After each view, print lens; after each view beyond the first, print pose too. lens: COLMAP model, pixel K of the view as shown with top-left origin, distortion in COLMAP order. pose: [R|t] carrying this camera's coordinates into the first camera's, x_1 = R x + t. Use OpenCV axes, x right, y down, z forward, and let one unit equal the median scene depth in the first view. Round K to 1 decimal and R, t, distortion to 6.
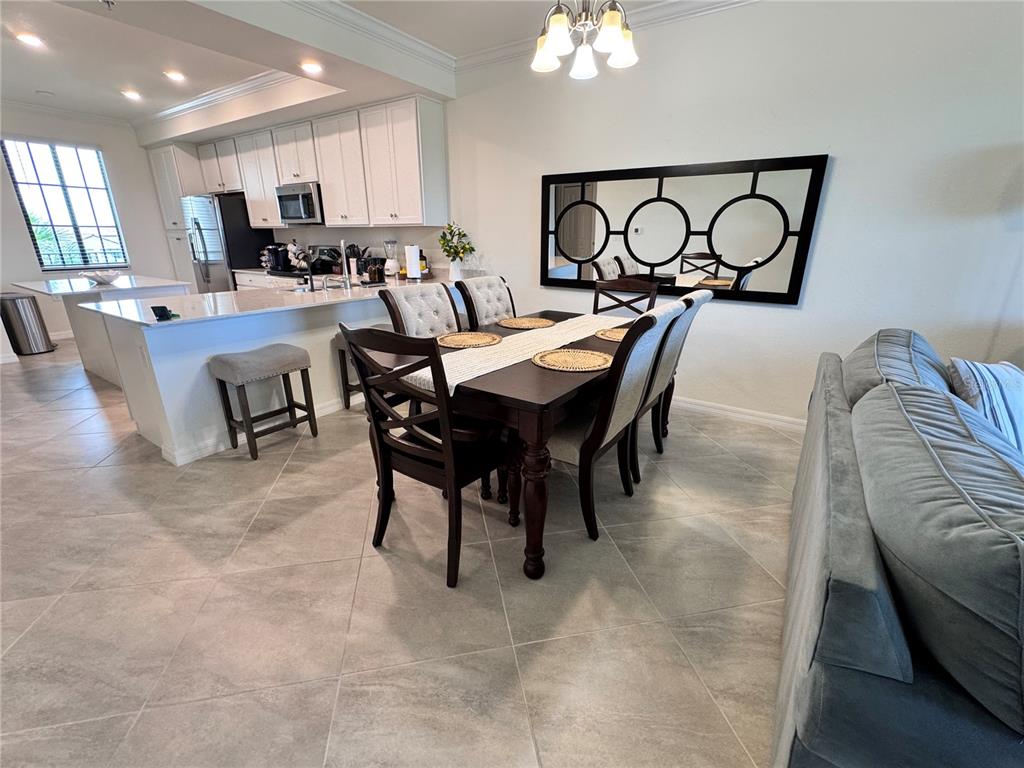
lens RADIAL K [[443.3, 0, 512.0], [0, 443.3, 384.0], [0, 0, 1]] dist [-0.004004, -0.000091]
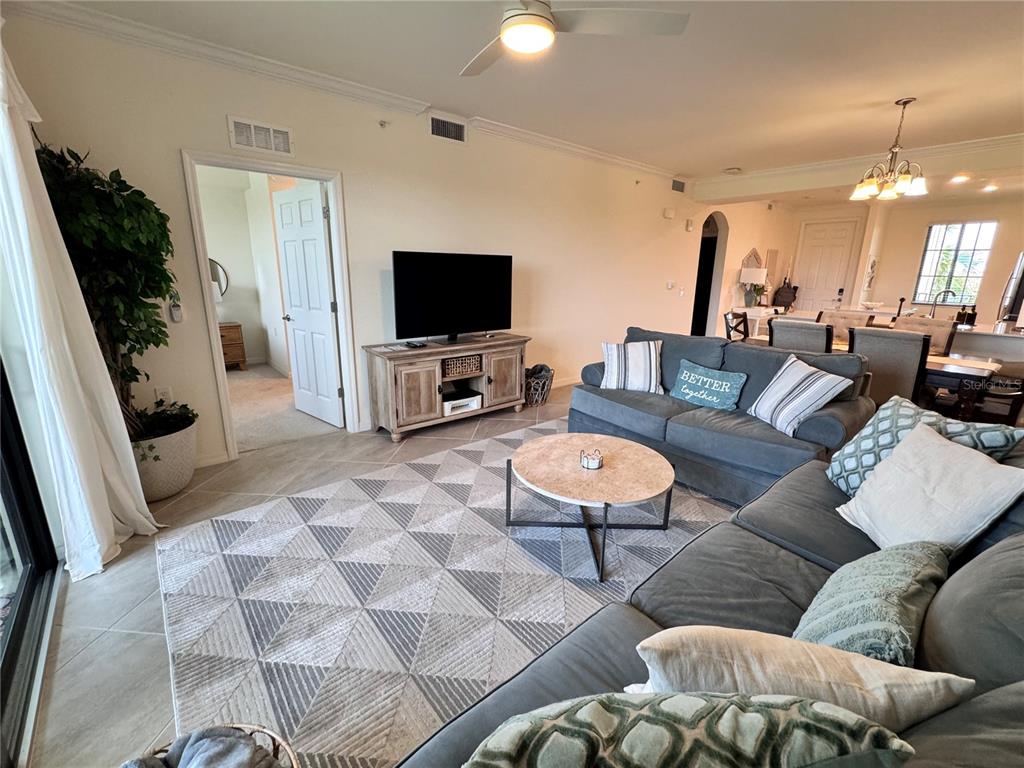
lens RADIAL K [[443.4, 0, 512.4], [0, 443.4, 381.4], [0, 0, 1]] dist [-0.001787, -0.000347]
pose [[-0.272336, 0.231215, -0.934009, 2.440269], [-0.320615, 0.893421, 0.314651, -0.130444], [0.907215, 0.385148, -0.169180, 0.212339]]
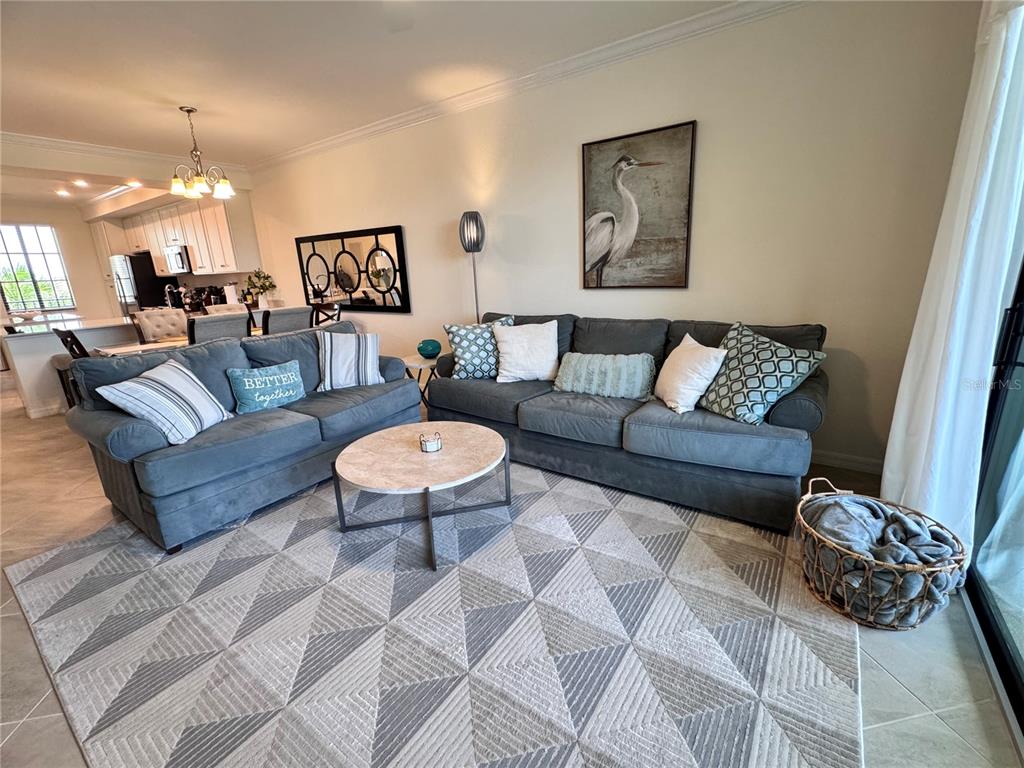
lens RADIAL K [[443.3, 0, 512.0], [0, 443.3, 384.0], [0, 0, 1]] dist [-0.004004, -0.000091]
pose [[0.998768, -0.035586, -0.034587, 1.577150], [0.033414, 0.997550, -0.061454, 0.288425], [0.036690, 0.060223, 0.997510, -0.882825]]
